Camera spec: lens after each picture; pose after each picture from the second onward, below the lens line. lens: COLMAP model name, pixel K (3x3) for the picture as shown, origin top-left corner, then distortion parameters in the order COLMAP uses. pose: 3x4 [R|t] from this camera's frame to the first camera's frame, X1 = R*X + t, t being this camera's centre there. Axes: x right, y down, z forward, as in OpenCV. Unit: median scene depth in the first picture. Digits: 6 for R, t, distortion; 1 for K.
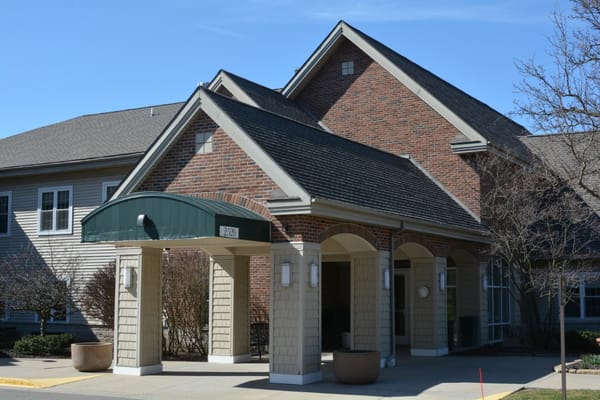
lens RADIAL K [[918.4, 0, 300.0], [0, 918.4, 200.0], [0, 0, 1]] dist [-0.189717, 0.226209]
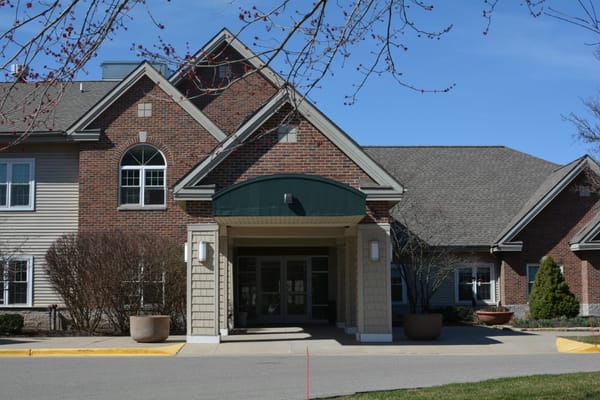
lens RADIAL K [[918.4, 0, 300.0], [0, 918.4, 200.0], [0, 0, 1]] dist [-0.189717, 0.226209]
pose [[0.854599, 0.054971, 0.516370, -0.649322], [-0.051619, 0.998449, -0.020860, 0.041044], [-0.516716, -0.008828, 0.856111, 0.026014]]
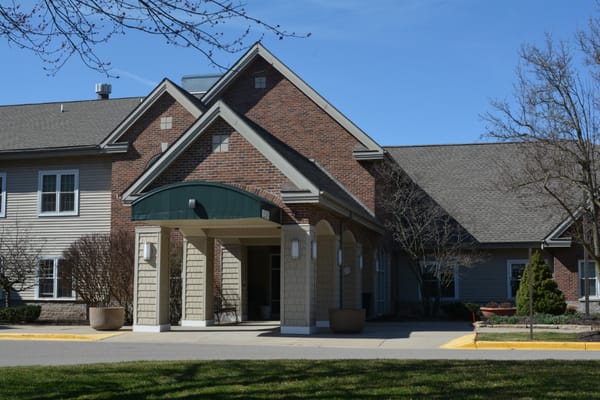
lens RADIAL K [[918.4, 0, 300.0], [0, 918.4, 200.0], [0, 0, 1]] dist [-0.189717, 0.226209]
pose [[0.960416, 0.033697, 0.276525, -0.332272], [-0.033473, 0.999424, -0.005531, 0.017028], [-0.276552, -0.003944, 0.960991, -0.217577]]
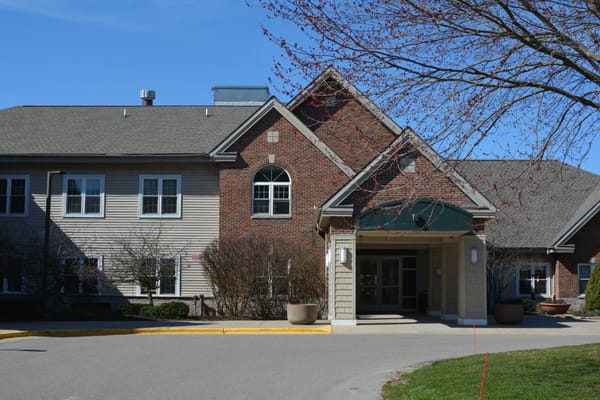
lens RADIAL K [[918.4, 0, 300.0], [0, 918.4, 200.0], [0, 0, 1]] dist [-0.189717, 0.226209]
pose [[0.870050, 0.057757, 0.489569, -0.942712], [-0.061185, 0.998086, -0.009013, 0.016524], [-0.489152, -0.022113, 0.871918, -0.191106]]
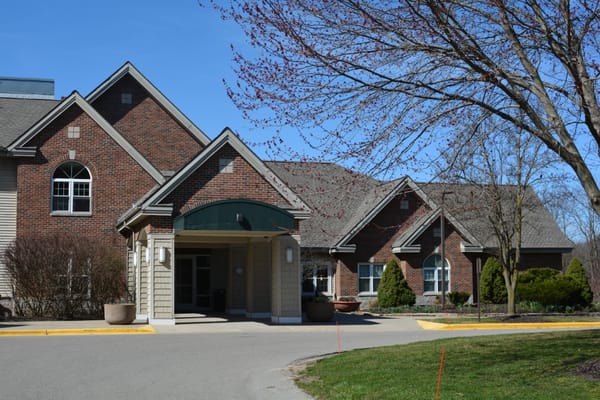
lens RADIAL K [[918.4, 0, 300.0], [0, 918.4, 200.0], [0, 0, 1]] dist [-0.189717, 0.226209]
pose [[0.692562, 0.070311, 0.717923, -1.053238], [-0.073765, 0.996924, -0.026477, 0.022994], [-0.717577, -0.034621, 0.695618, -0.117707]]
